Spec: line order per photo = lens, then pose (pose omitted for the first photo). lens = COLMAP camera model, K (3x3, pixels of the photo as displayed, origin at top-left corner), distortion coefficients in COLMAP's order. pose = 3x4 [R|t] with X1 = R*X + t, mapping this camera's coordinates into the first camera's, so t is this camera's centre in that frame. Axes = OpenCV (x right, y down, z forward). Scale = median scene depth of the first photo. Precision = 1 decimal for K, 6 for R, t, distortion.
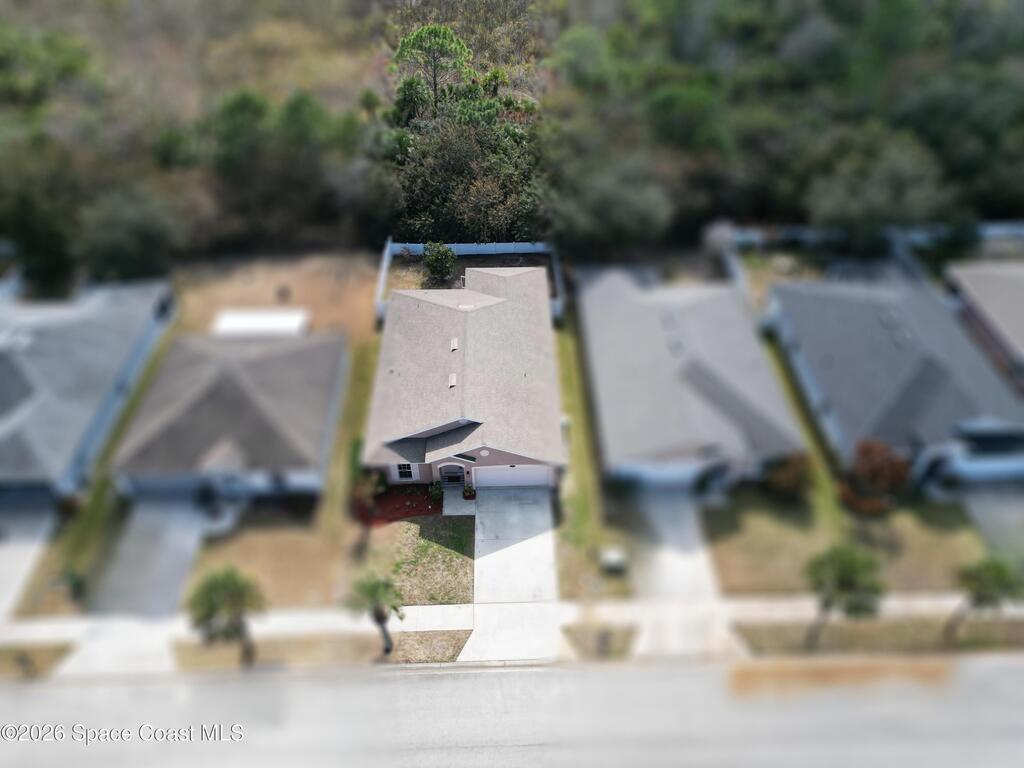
lens RADIAL K [[724.3, 0, 518.3], [0, 724.3, 383.8], [0, 0, 1]] dist [0.118956, -0.181752]
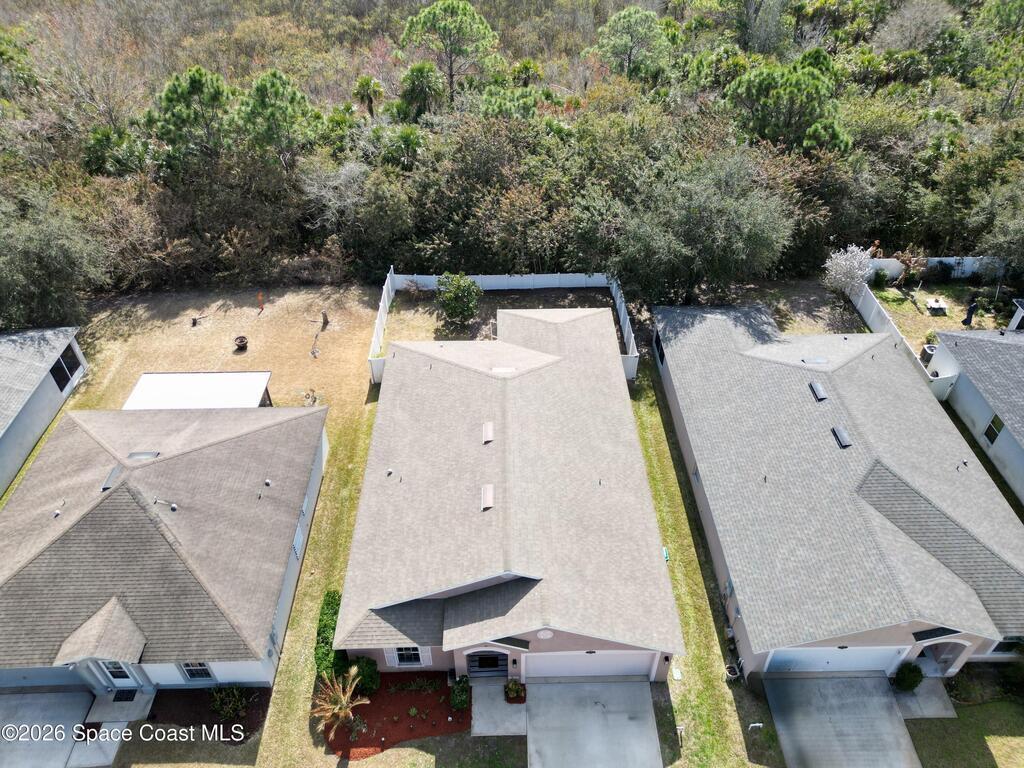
lens RADIAL K [[724.3, 0, 518.3], [0, 724.3, 383.8], [0, 0, 1]] dist [0.118956, -0.181752]
pose [[0.999981, 0.001995, -0.005866, -0.045584], [-0.002221, 0.999246, -0.038750, -0.057284], [0.005784, 0.038763, 0.999232, 0.284315]]
